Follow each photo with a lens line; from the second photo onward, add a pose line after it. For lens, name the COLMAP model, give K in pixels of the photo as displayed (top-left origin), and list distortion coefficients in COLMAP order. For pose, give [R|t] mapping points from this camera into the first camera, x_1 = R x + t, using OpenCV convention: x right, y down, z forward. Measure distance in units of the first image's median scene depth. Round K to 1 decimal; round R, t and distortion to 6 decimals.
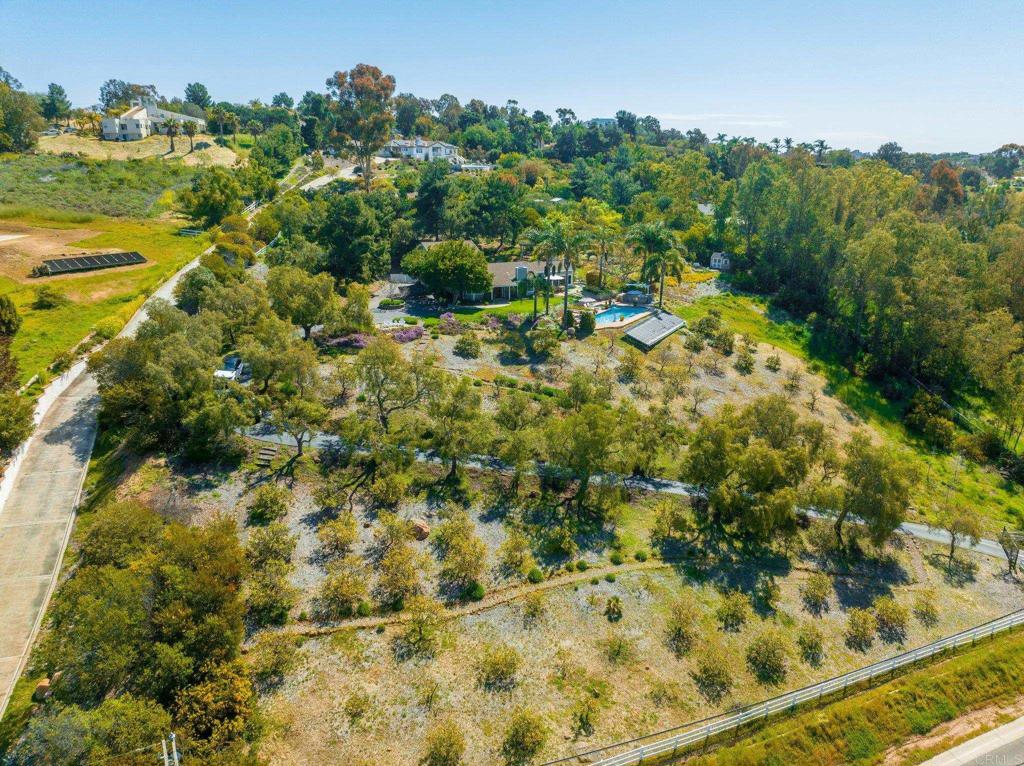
lens RADIAL K [[724.0, 0, 512.0], [0, 724.0, 383.0], [0, 0, 1]] dist [-0.048959, 0.017896]
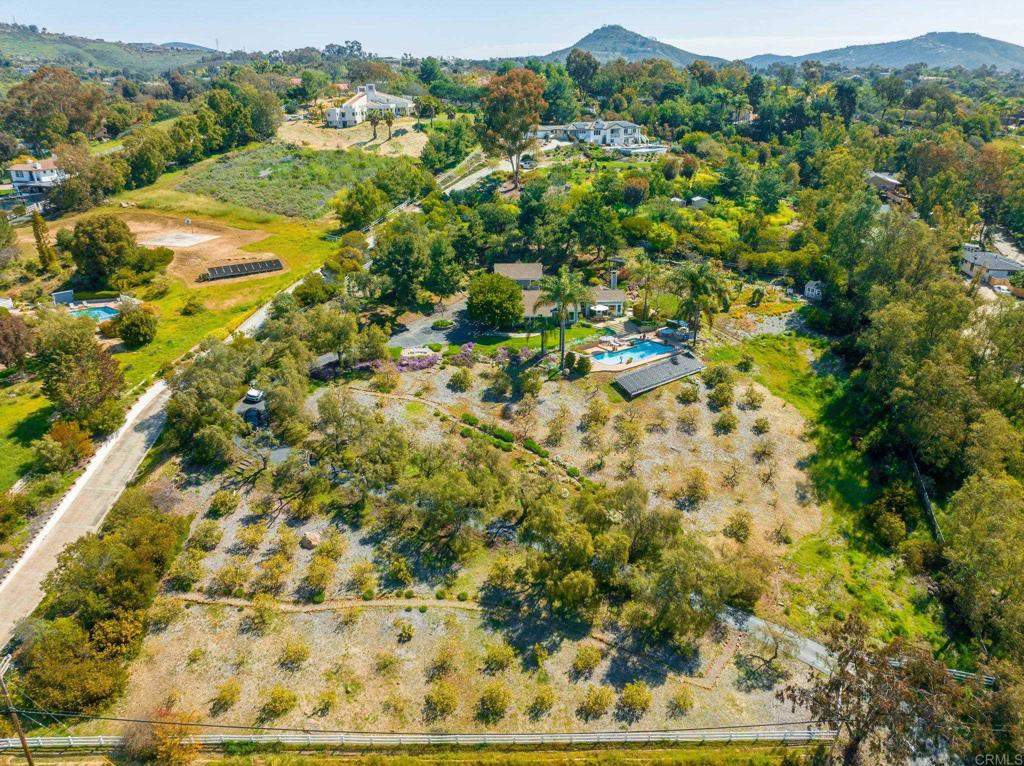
lens RADIAL K [[724.0, 0, 512.0], [0, 724.0, 383.0], [0, 0, 1]] dist [-0.048959, 0.017896]
pose [[0.924769, 0.133860, -0.356208, 0.602096], [-0.097508, 0.988190, 0.118208, -0.265854], [0.367824, -0.074583, 0.926900, -0.111602]]
